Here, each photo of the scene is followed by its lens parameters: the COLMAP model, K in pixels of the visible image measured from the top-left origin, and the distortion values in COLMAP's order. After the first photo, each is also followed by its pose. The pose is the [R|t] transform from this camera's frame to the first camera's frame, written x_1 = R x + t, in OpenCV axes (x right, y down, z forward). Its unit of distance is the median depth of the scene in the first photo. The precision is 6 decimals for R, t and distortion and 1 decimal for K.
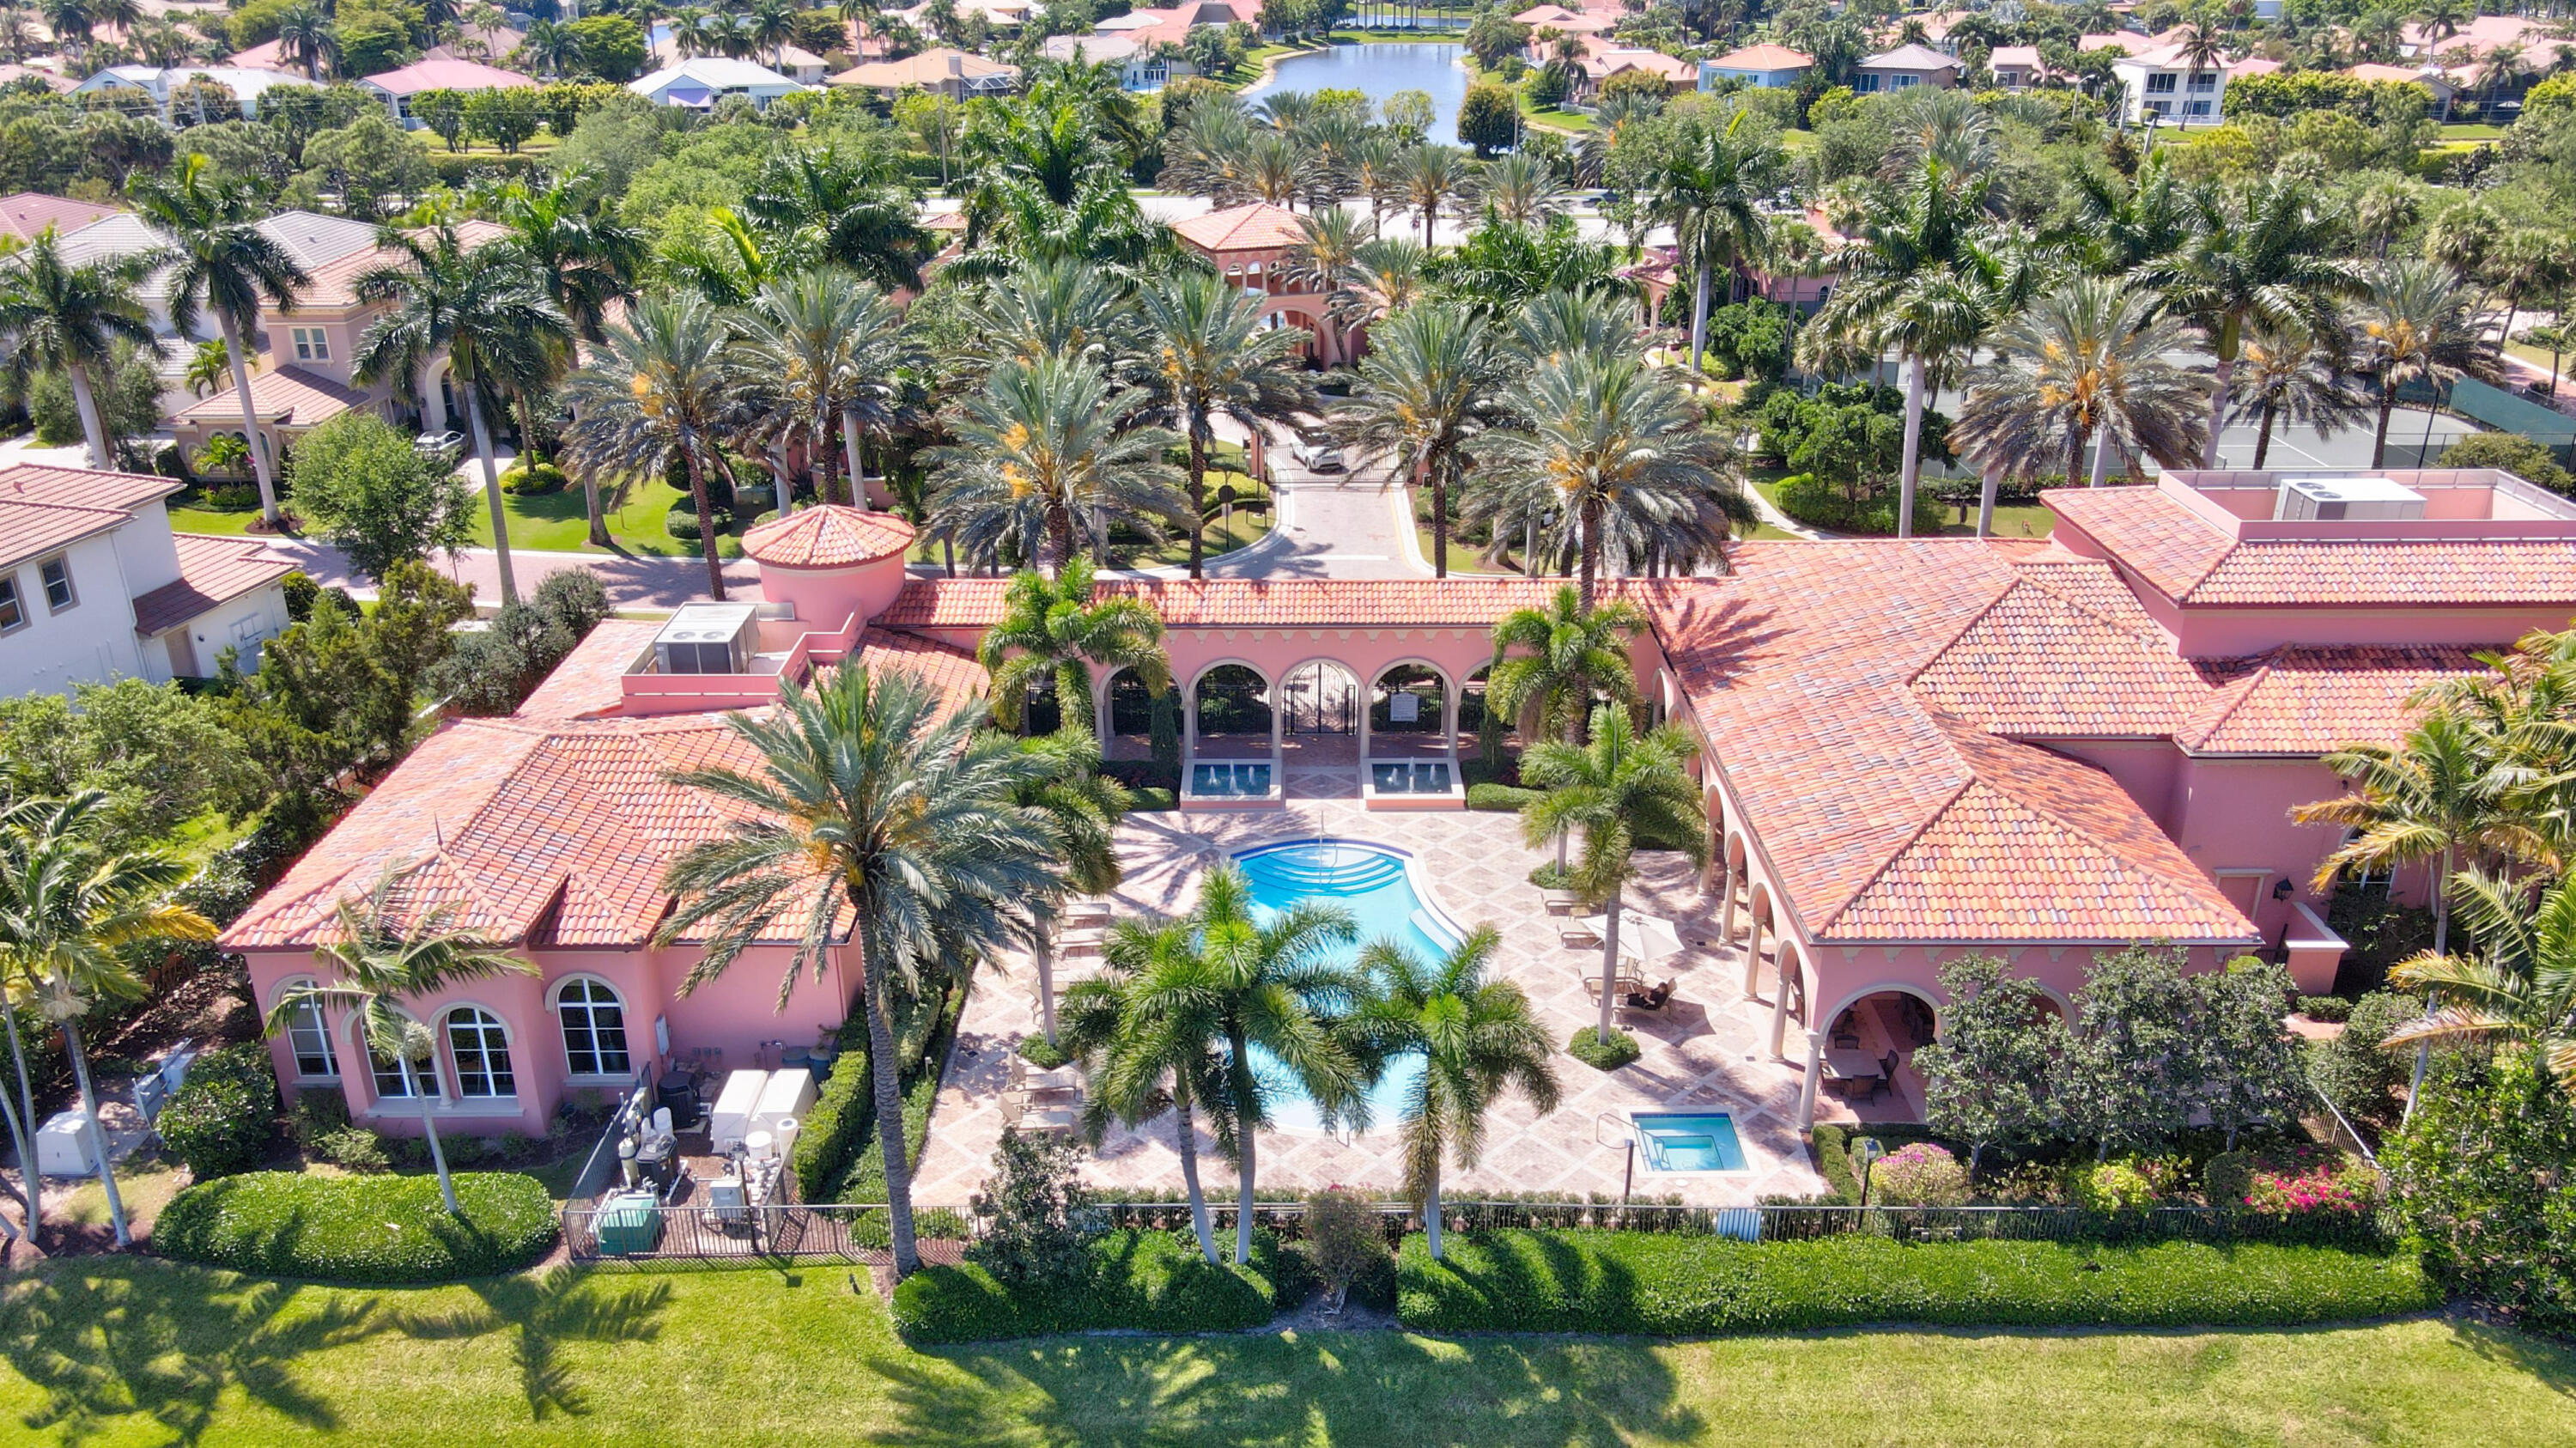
lens RADIAL K [[1943.3, 0, 1293.1], [0, 1943.3, 714.6], [0, 0, 1]] dist [-0.016563, 0.071158]
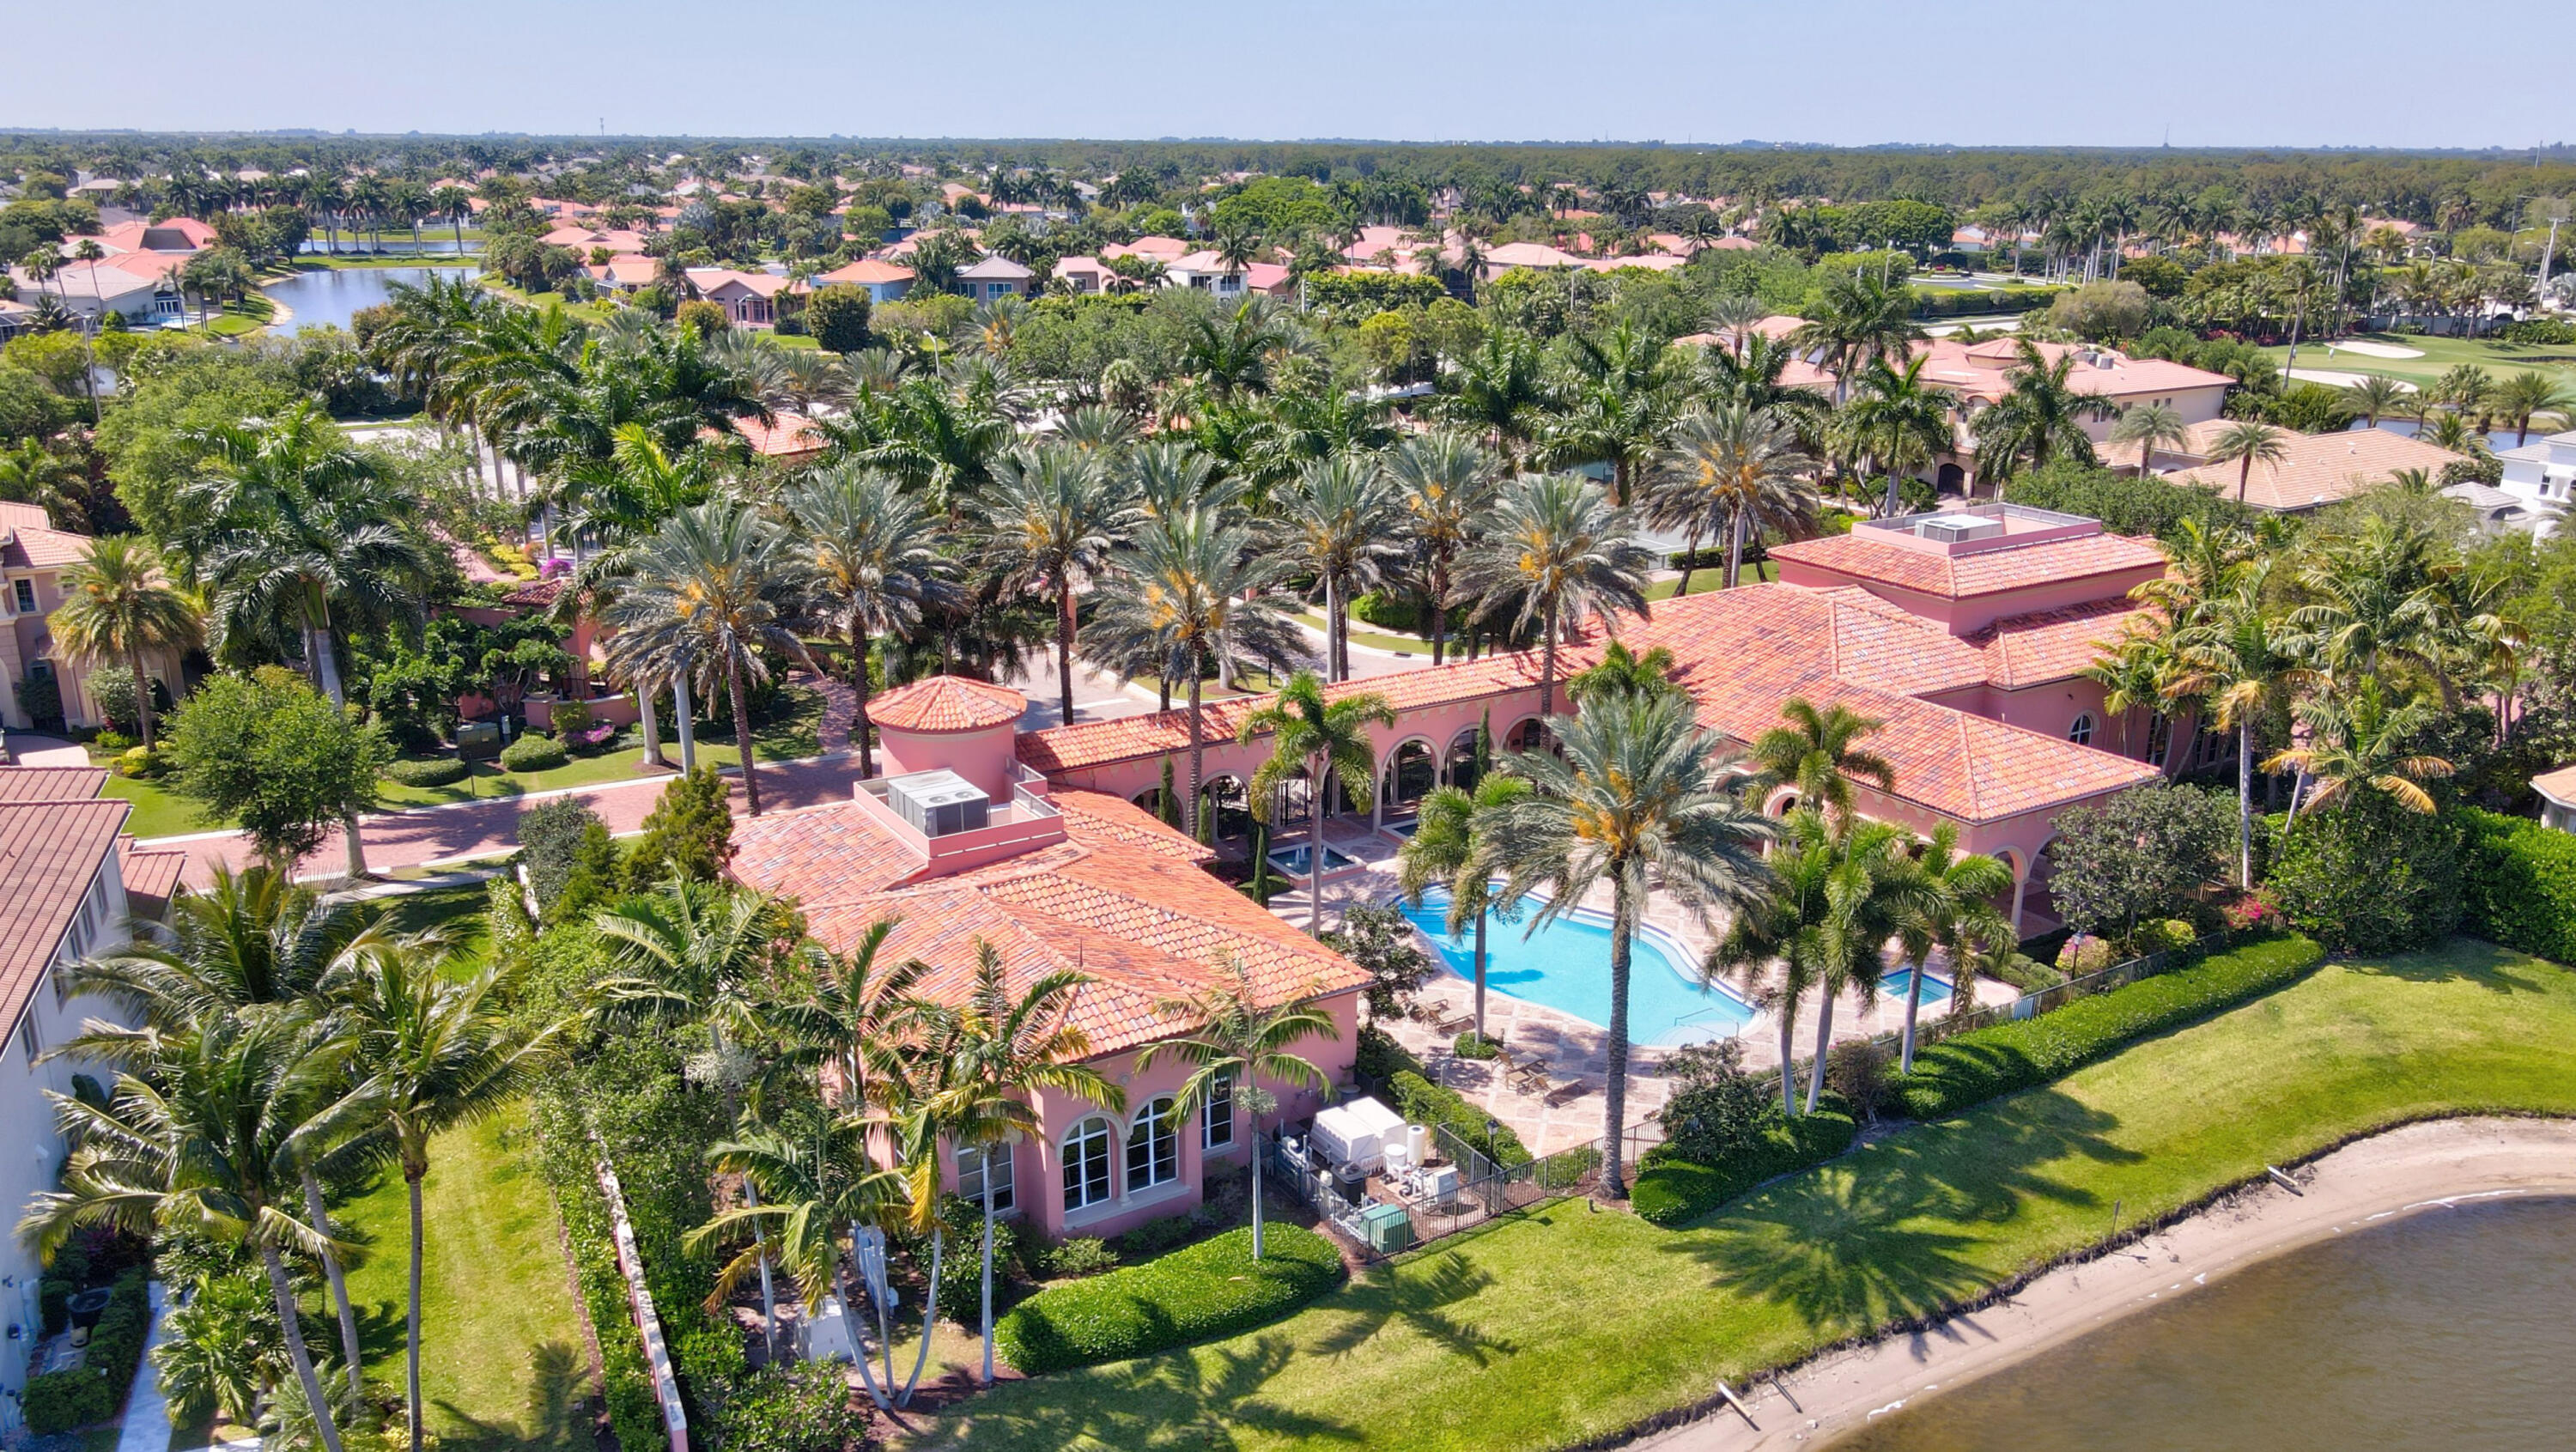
lens RADIAL K [[1943.1, 0, 1293.1], [0, 1943.1, 716.6], [0, 0, 1]] dist [-0.016563, 0.071158]
pose [[0.846763, -0.145026, 0.511820, -0.868051], [0.196410, 0.979374, -0.047435, 0.003540], [-0.494384, 0.140693, 0.857782, -0.023509]]
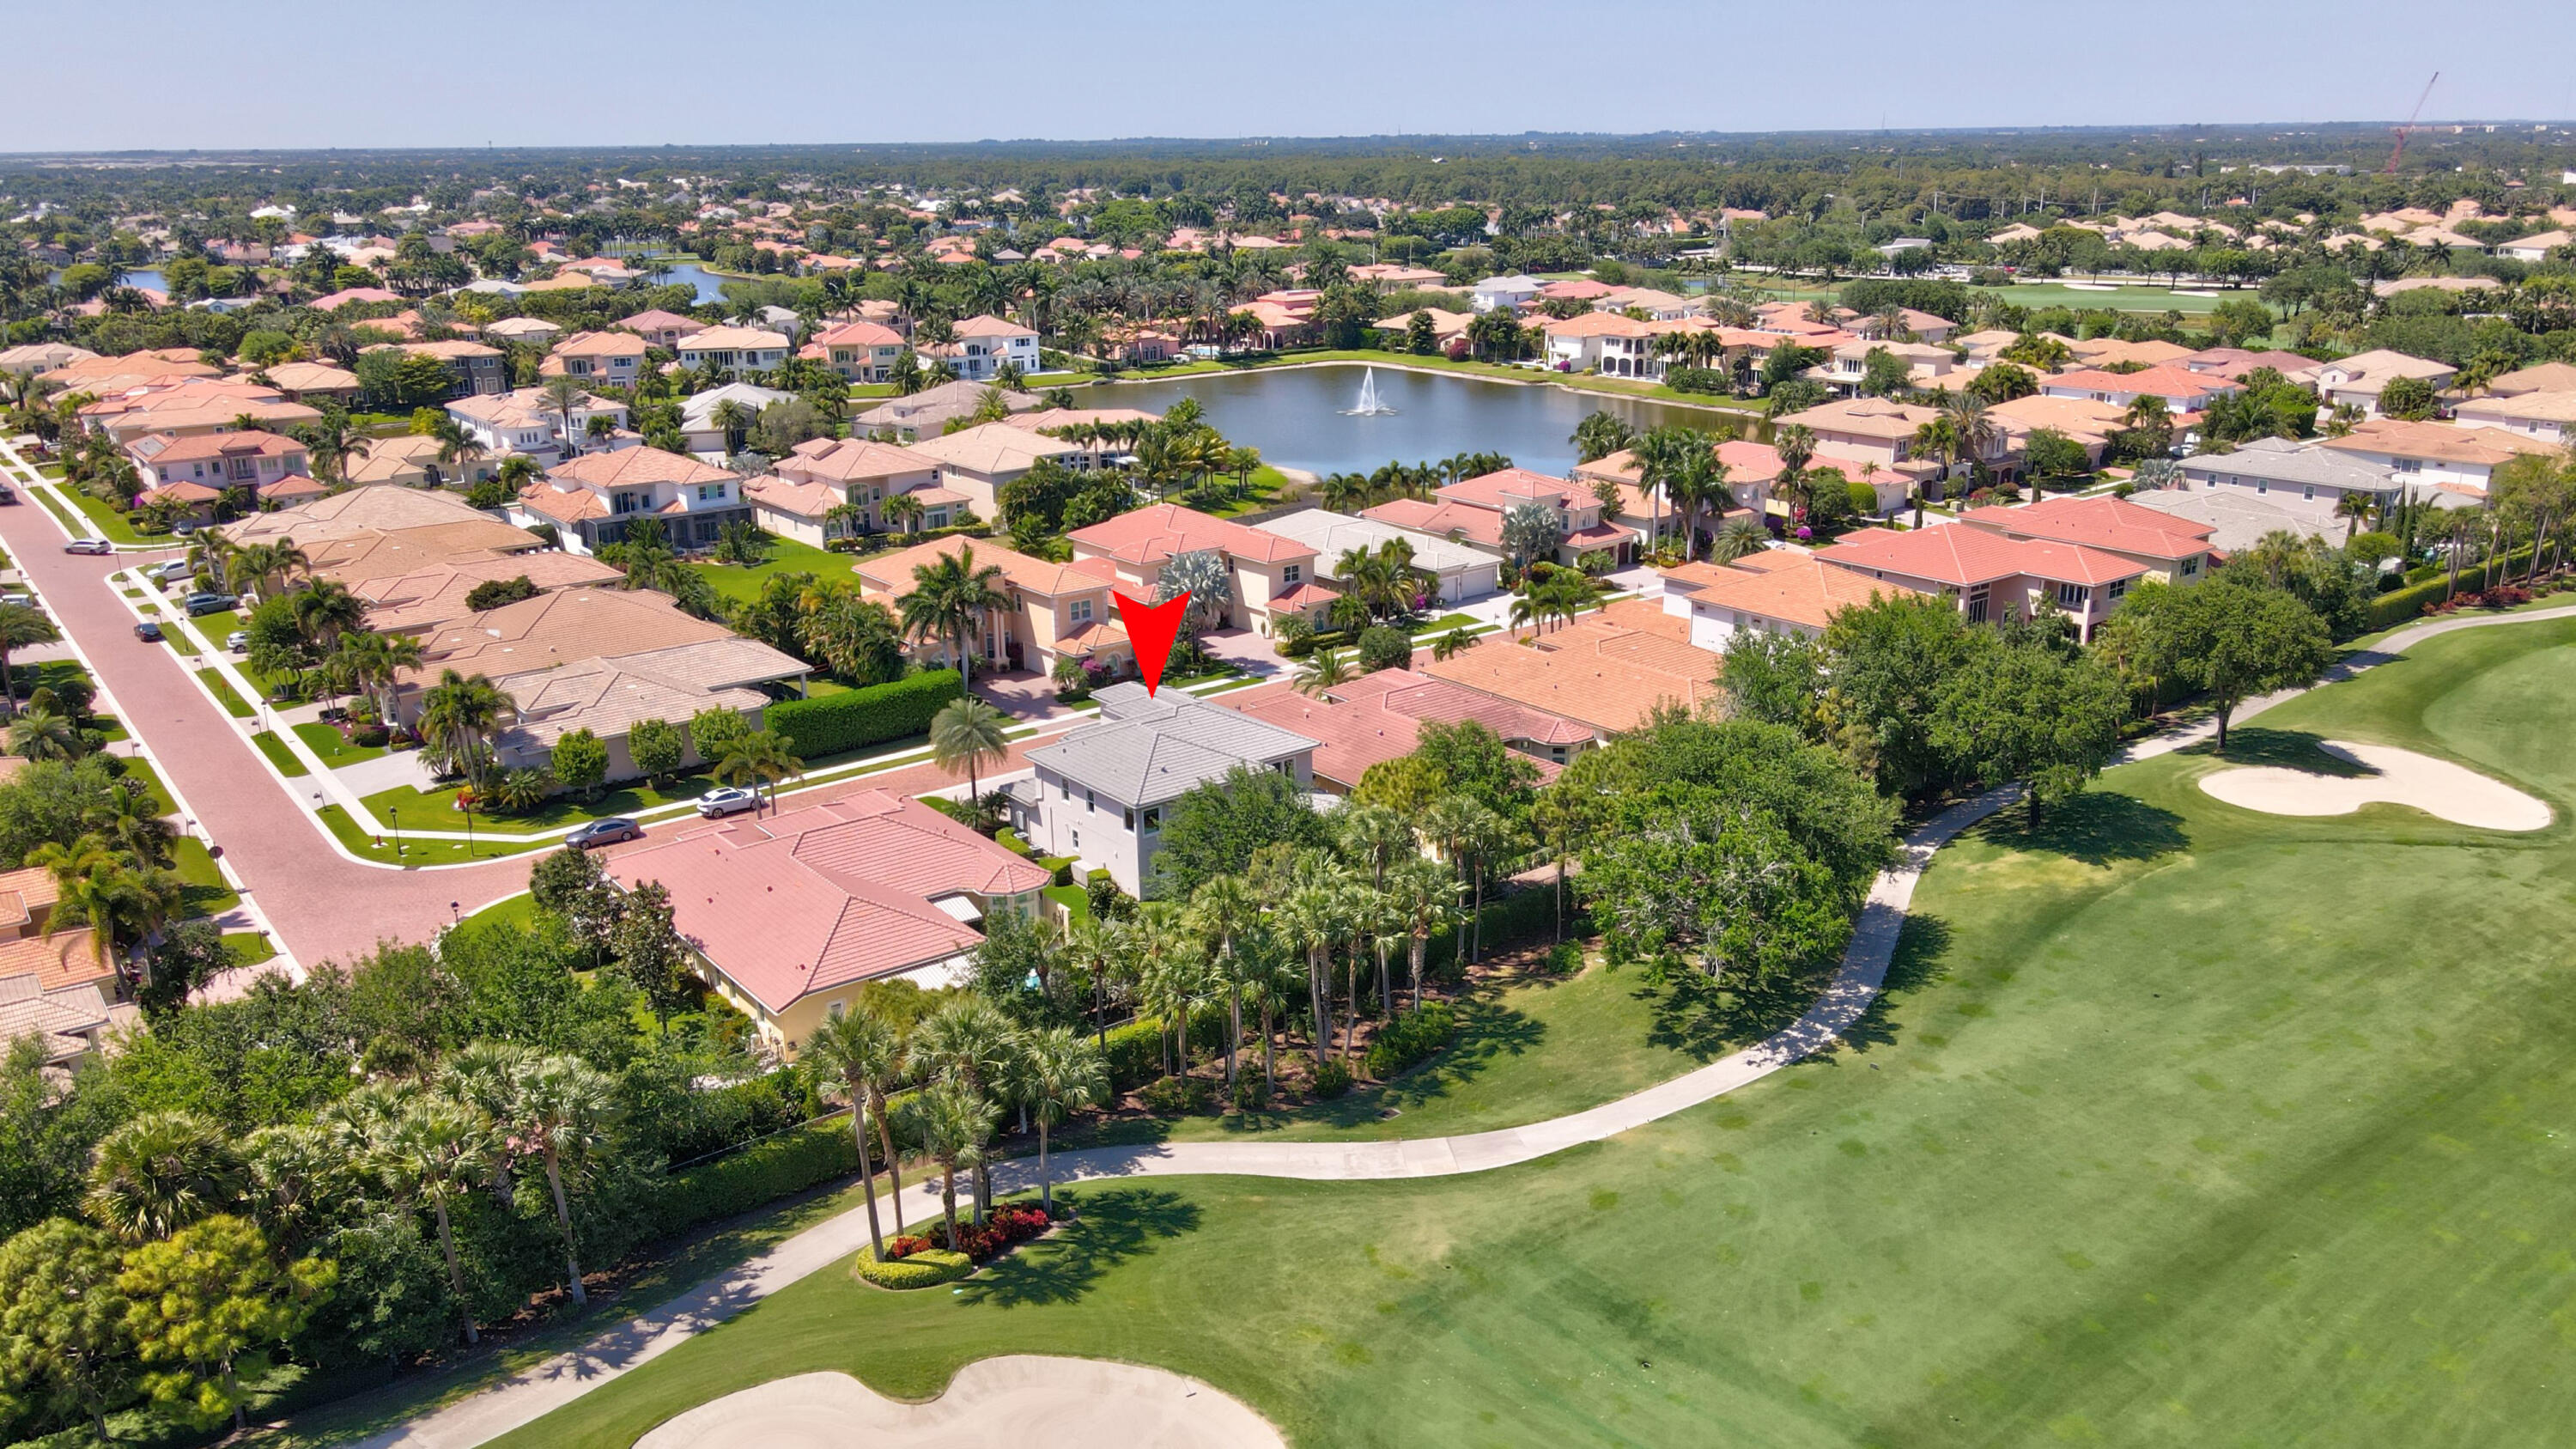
lens RADIAL K [[1943.4, 0, 1293.1], [0, 1943.4, 715.1], [0, 0, 1]] dist [-0.016563, 0.071158]
pose [[0.793153, -0.184556, 0.580385, -5.488058], [0.244886, 0.969191, -0.026469, 2.237609], [-0.557619, 0.163122, 0.813912, -6.497524]]
